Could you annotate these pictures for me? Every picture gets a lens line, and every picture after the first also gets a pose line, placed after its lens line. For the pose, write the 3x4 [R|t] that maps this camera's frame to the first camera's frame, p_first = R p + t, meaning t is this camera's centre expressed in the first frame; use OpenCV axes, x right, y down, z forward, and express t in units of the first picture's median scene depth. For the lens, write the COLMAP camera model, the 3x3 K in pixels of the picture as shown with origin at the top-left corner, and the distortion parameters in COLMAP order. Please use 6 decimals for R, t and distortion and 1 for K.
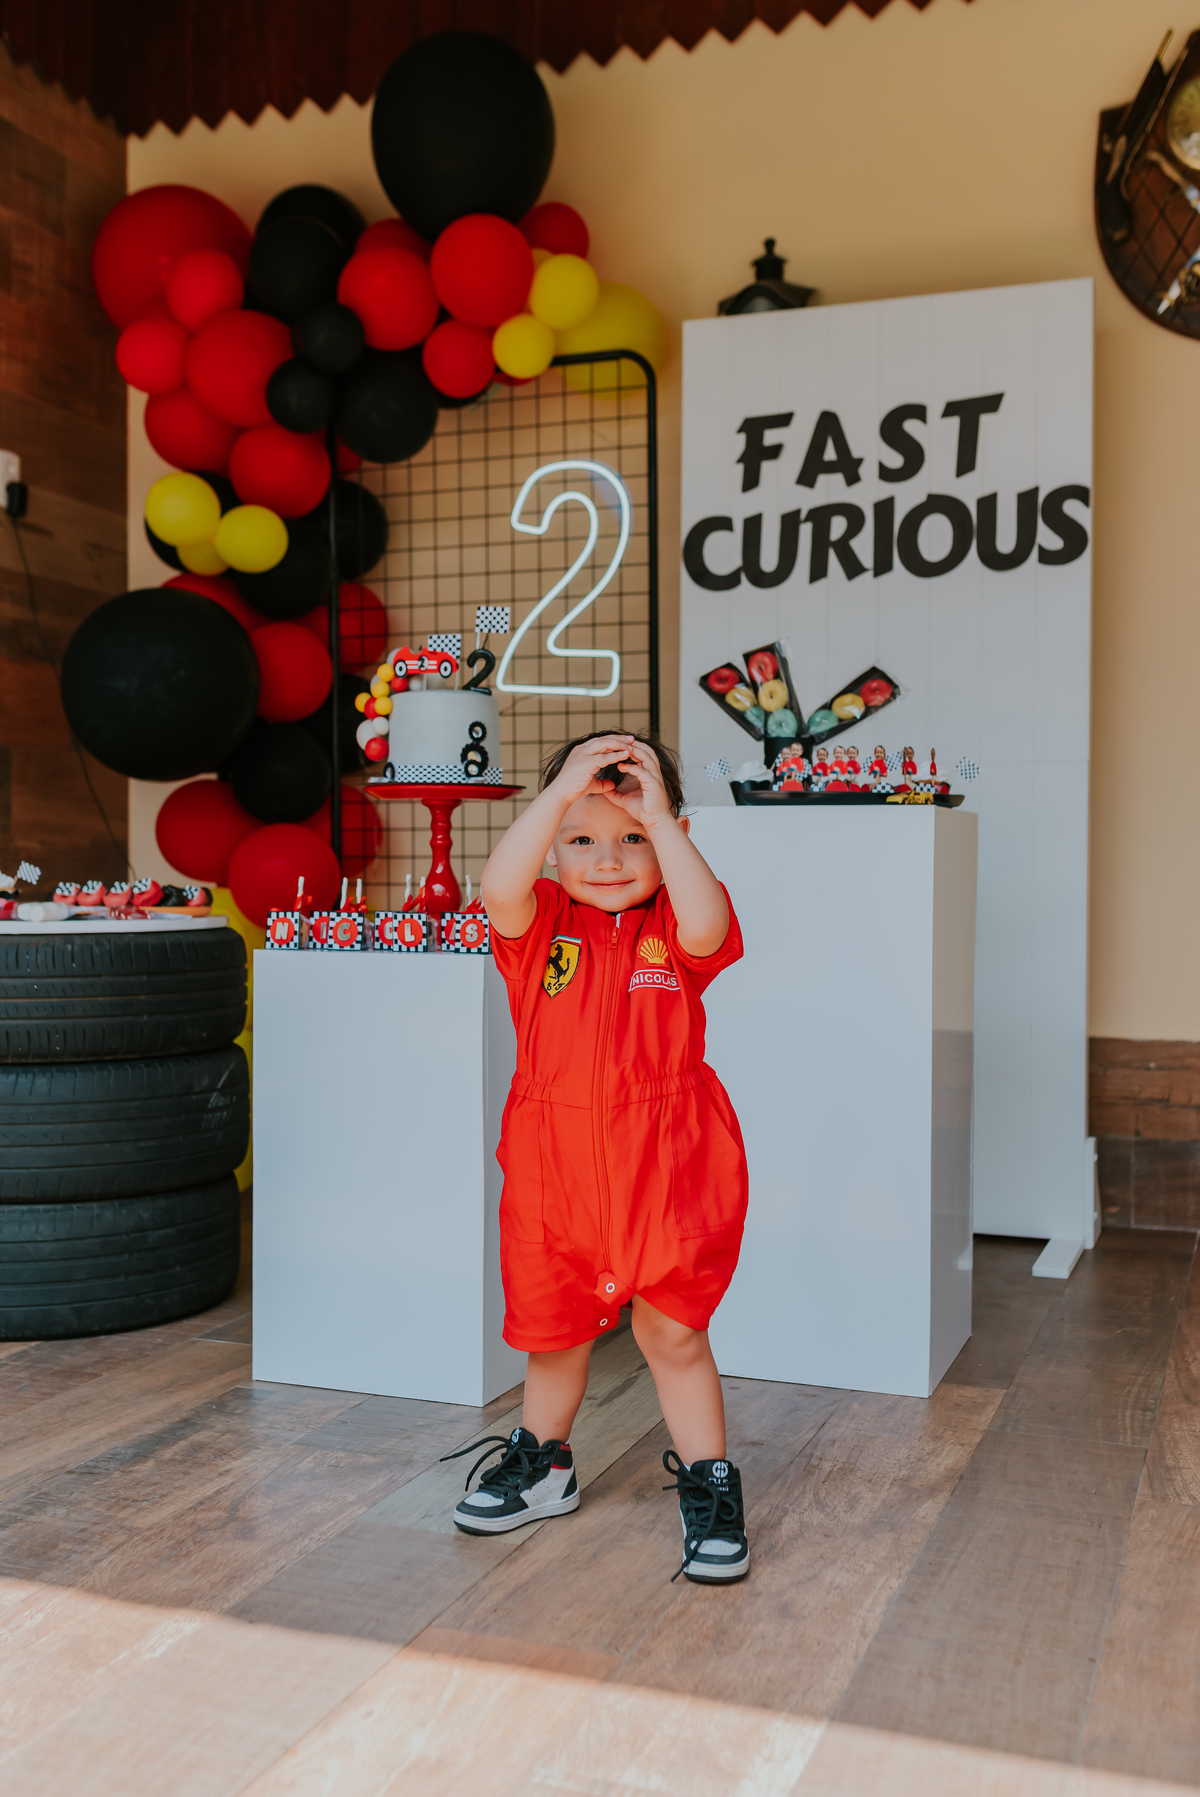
lens RADIAL K [[1797.8, 0, 594.5], [0, 1797.8, 895.1], [0, 0, 1]] dist [-0.003347, 0.006332]
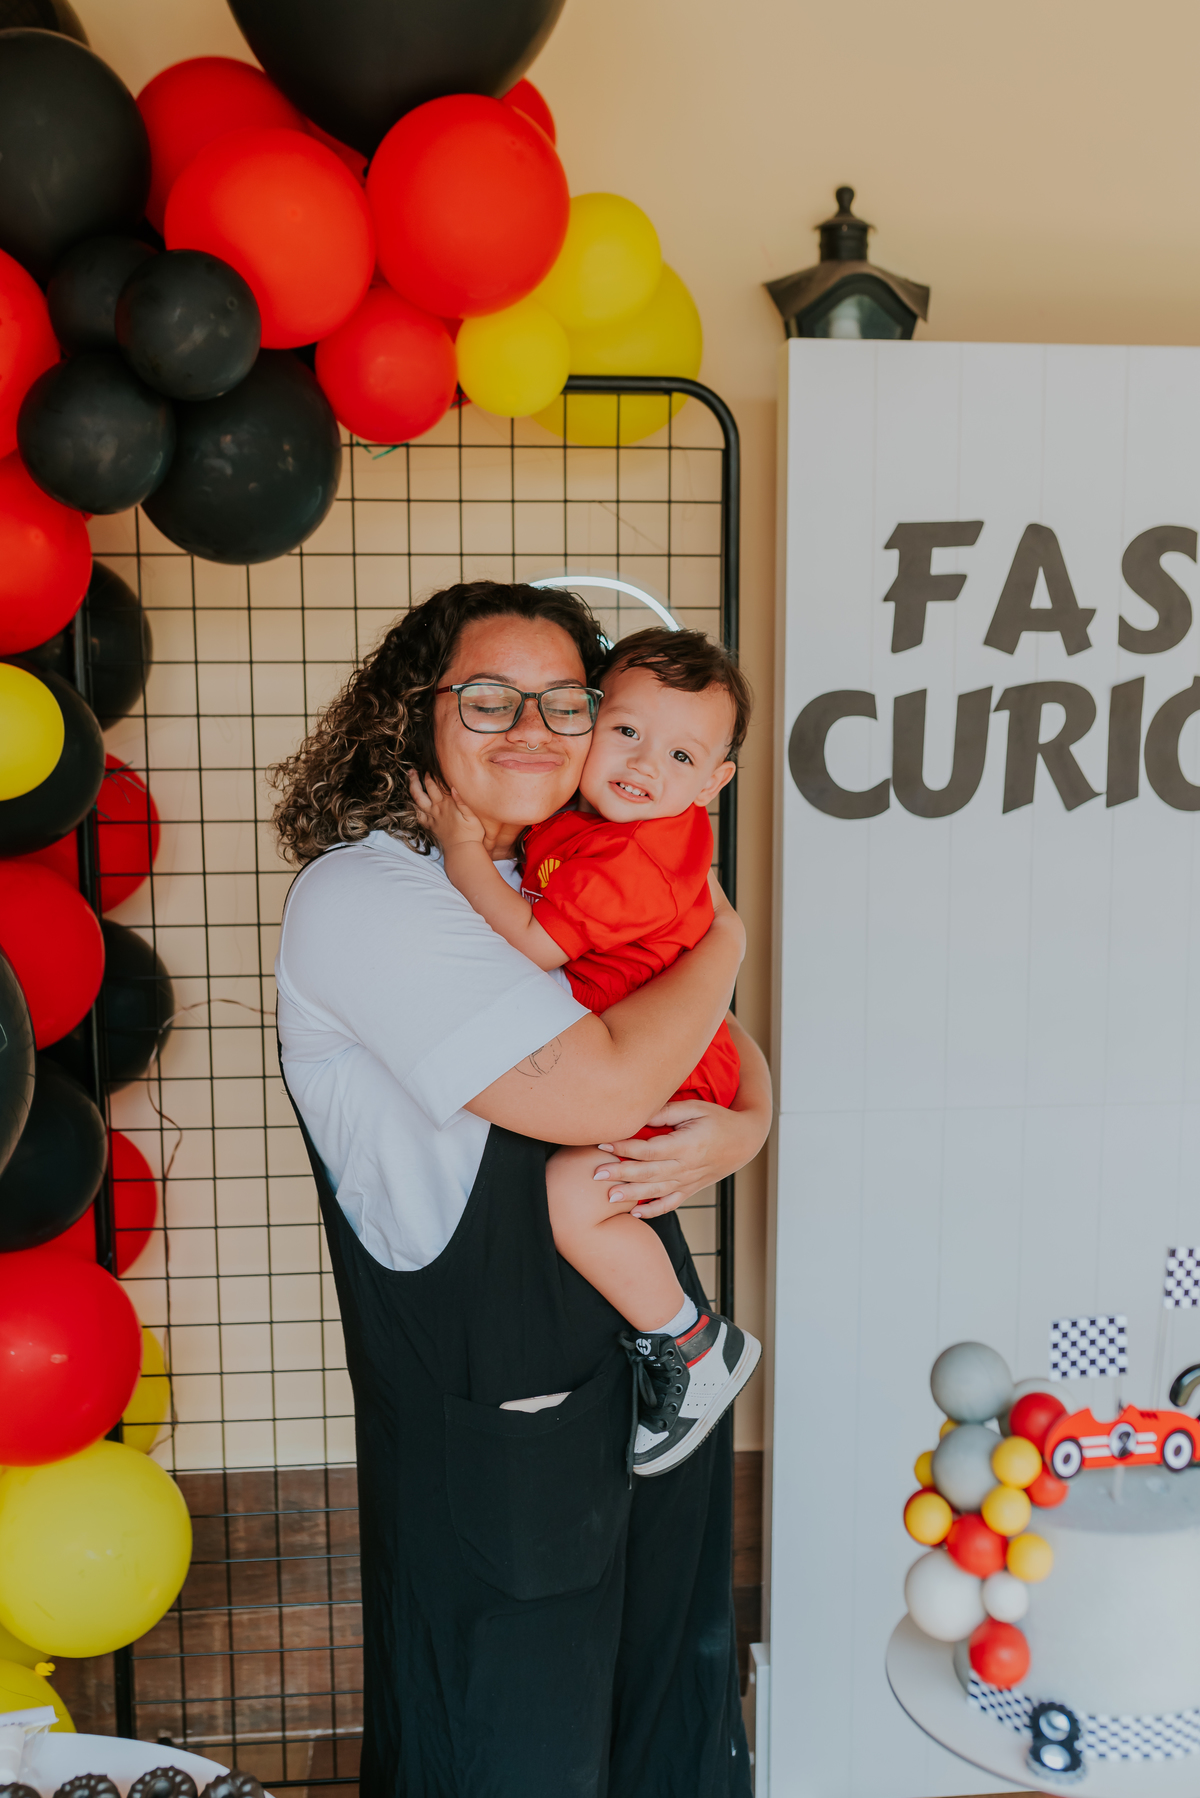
lens RADIAL K [[1790.5, 0, 607.0], [0, 1790.5, 887.9], [0, 0, 1]] dist [-0.004230, 0.000448]
pose [[0.891712, -0.061026, 0.448470, -0.276235], [0.010511, 0.993393, 0.114277, -0.223577], [-0.452481, -0.097188, 0.886462, 0.538535]]
